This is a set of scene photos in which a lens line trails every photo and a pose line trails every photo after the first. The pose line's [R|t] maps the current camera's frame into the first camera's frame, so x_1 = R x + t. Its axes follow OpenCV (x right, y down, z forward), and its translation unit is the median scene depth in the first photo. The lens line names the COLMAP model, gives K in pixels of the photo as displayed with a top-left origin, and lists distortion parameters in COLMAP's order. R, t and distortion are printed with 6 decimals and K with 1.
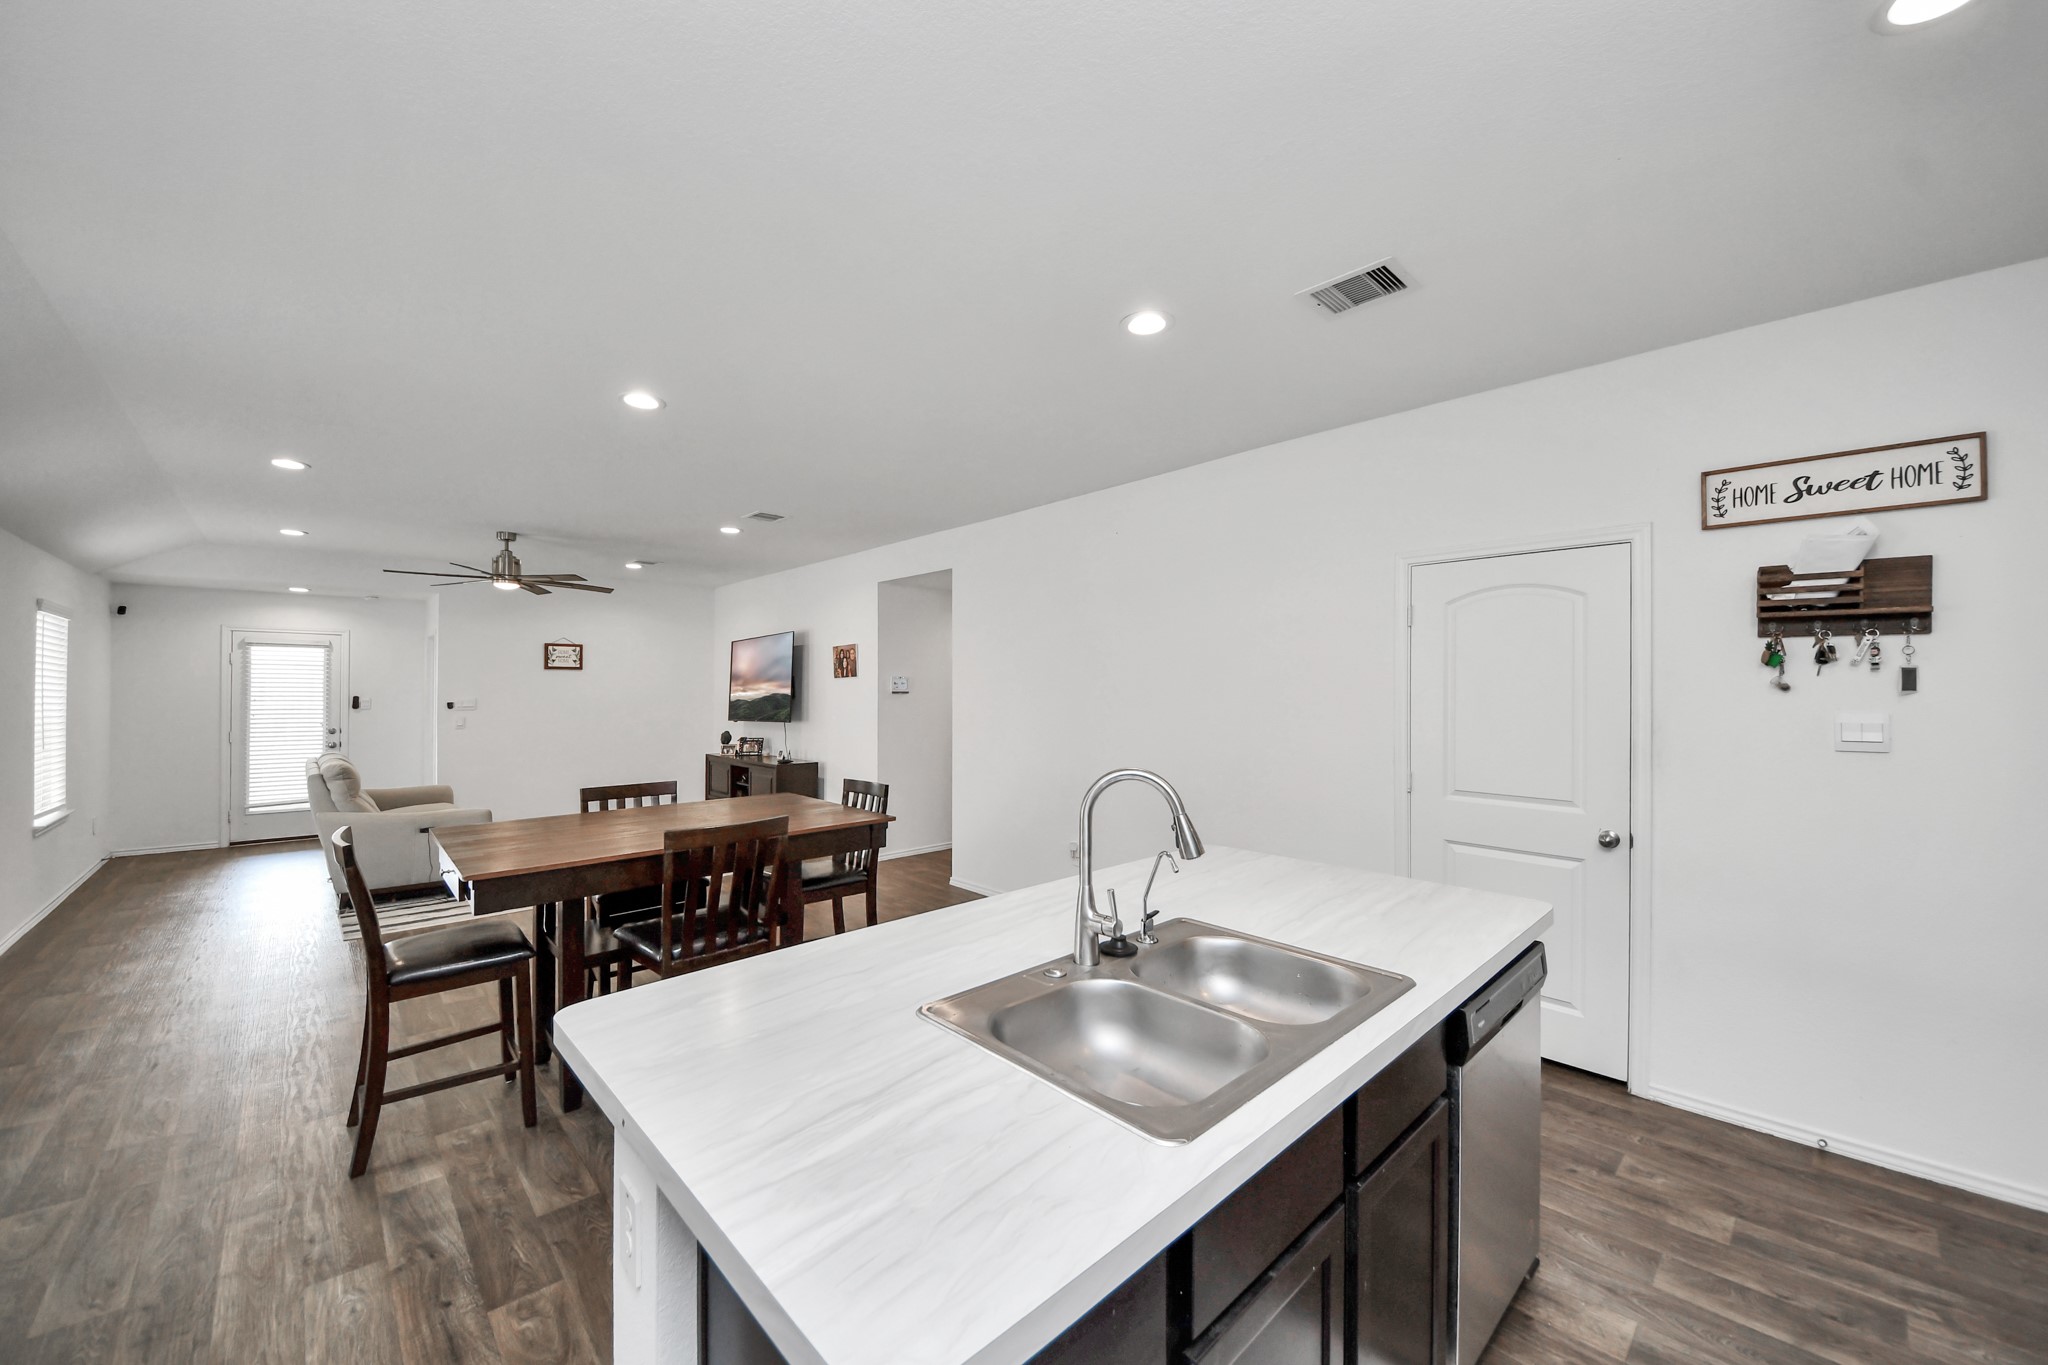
lens RADIAL K [[754.6, 0, 993.1], [0, 754.6, 683.1], [0, 0, 1]] dist [-0.011852, -0.001603]
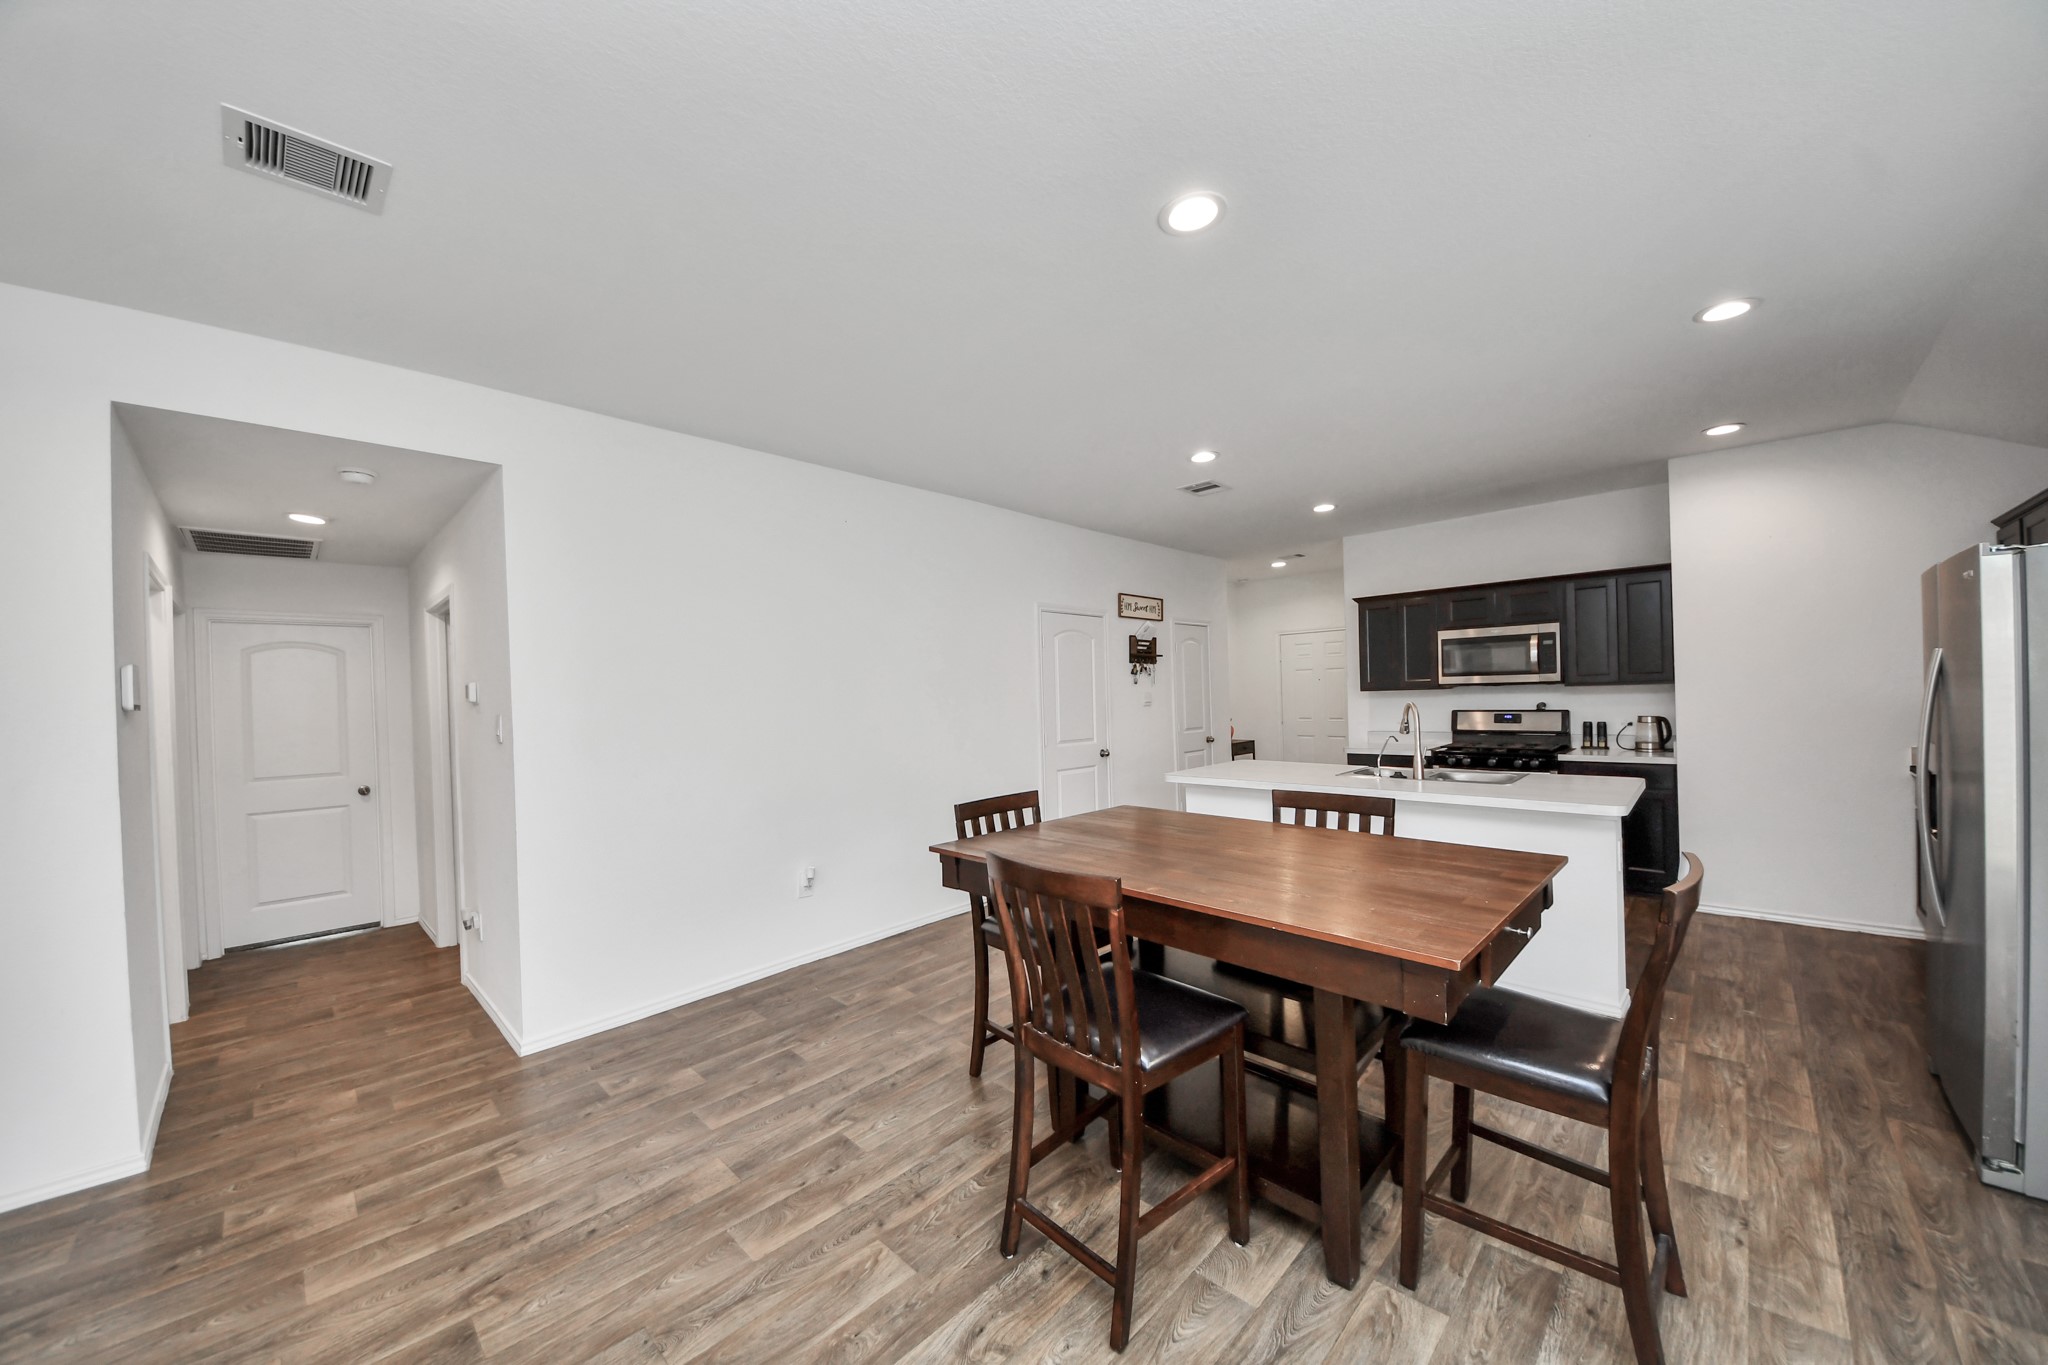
lens RADIAL K [[754.6, 0, 974.4], [0, 754.6, 687.7], [0, 0, 1]] dist [-0.011852, -0.001603]
pose [[-0.042118, 0.005861, 0.999095, -1.528379], [0.009560, 0.999939, -0.005463, 0.032408], [-0.999067, 0.009321, -0.042171, 1.683837]]
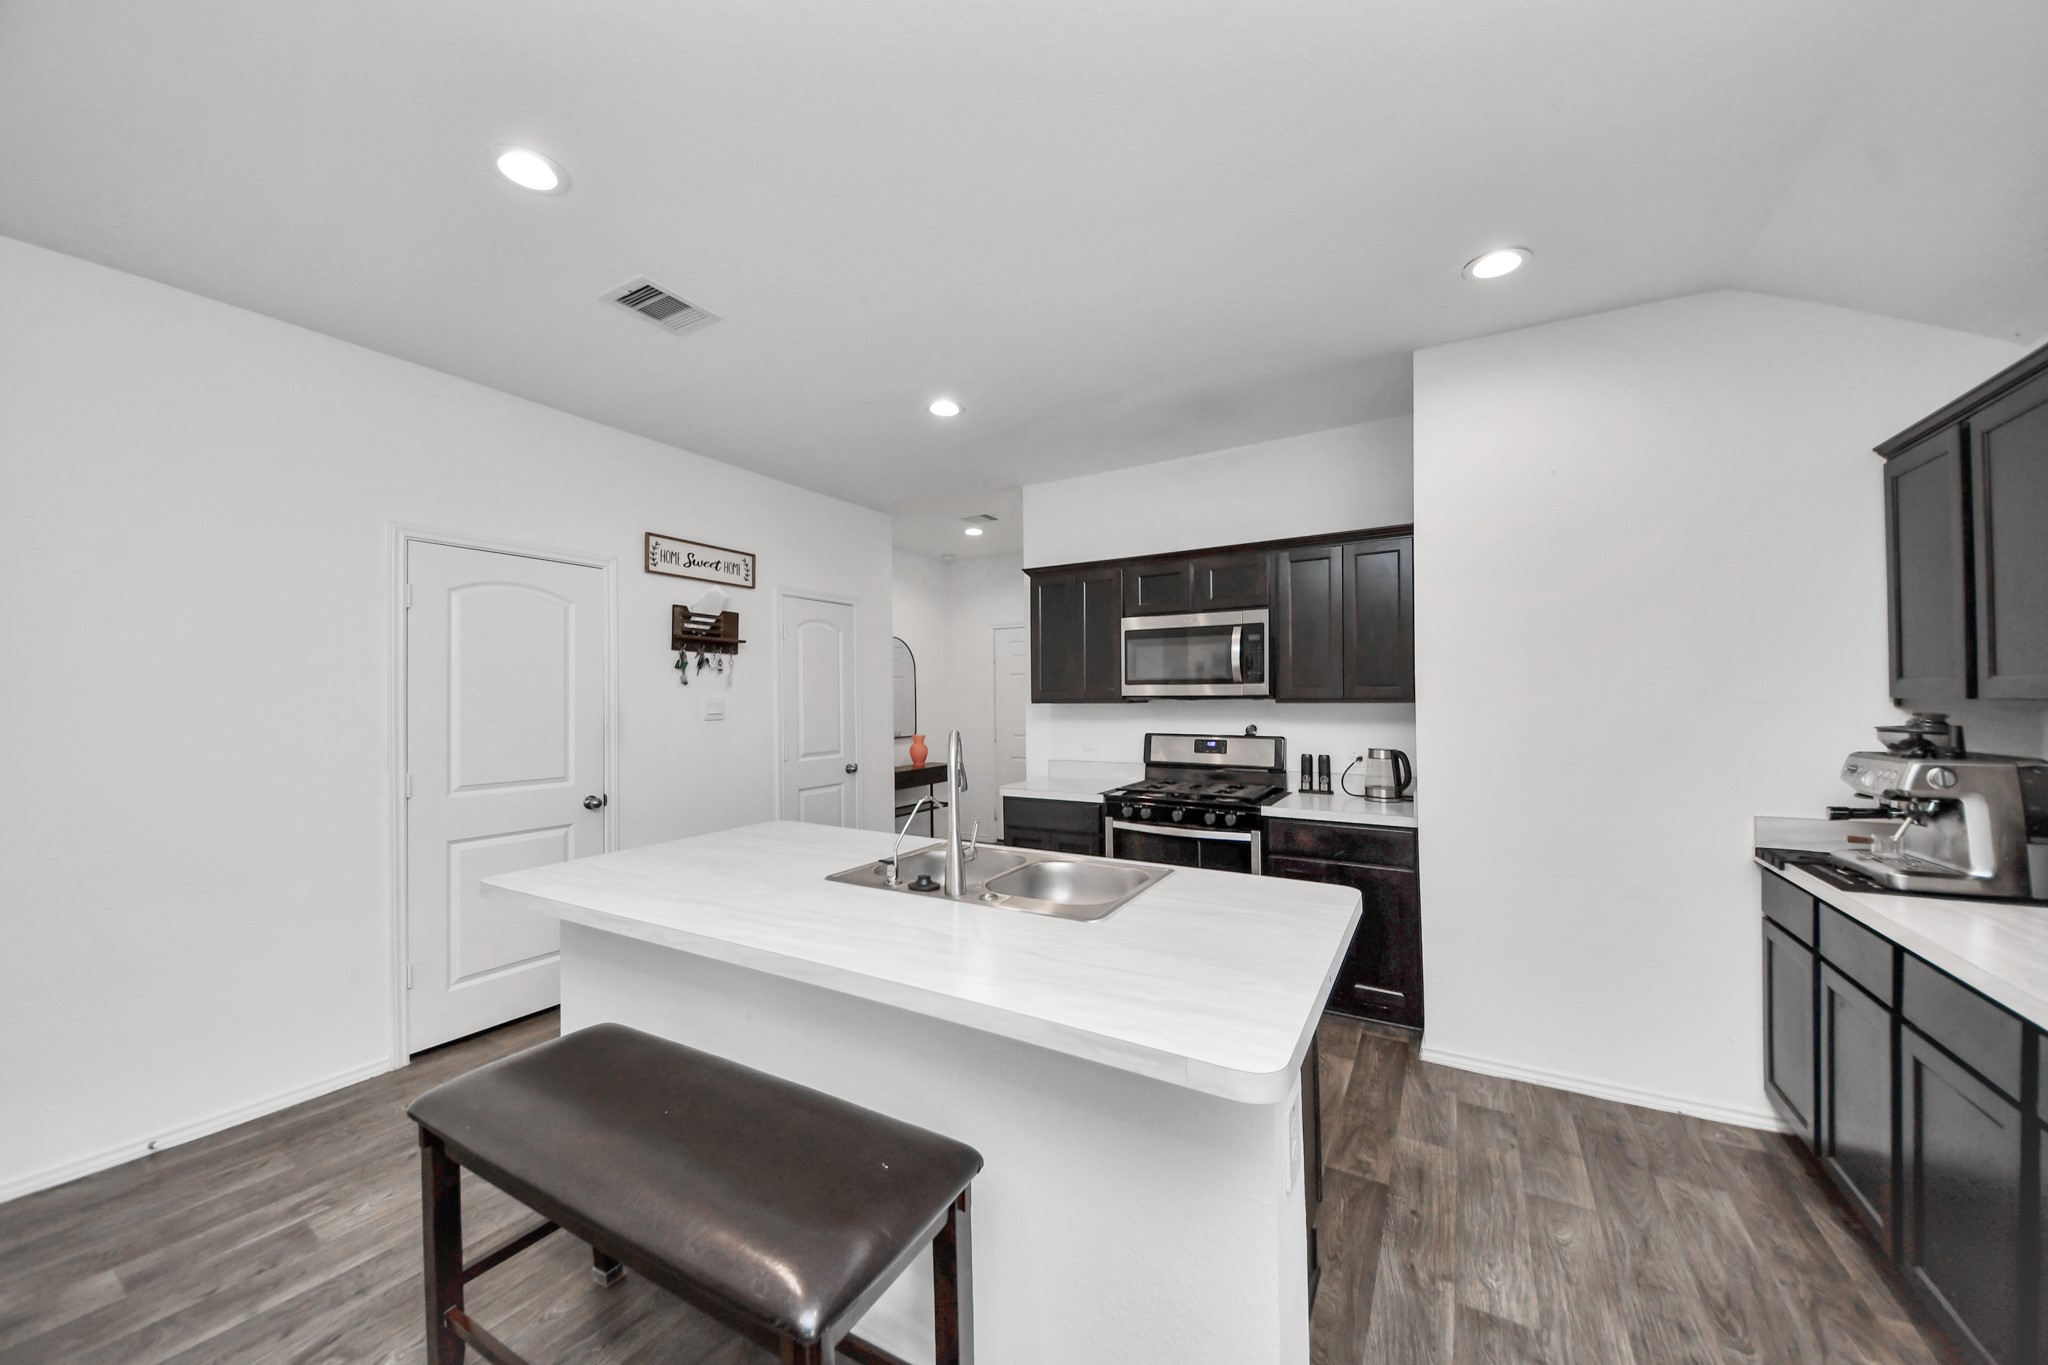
lens RADIAL K [[754.6, 0, 1015.3], [0, 754.6, 672.8], [0, 0, 1]] dist [-0.011852, -0.001603]
pose [[-0.291336, 0.024673, 0.956302, -0.691830], [-0.012444, 0.999485, -0.029578, 0.024224], [-0.956540, -0.020517, -0.290879, 0.799989]]
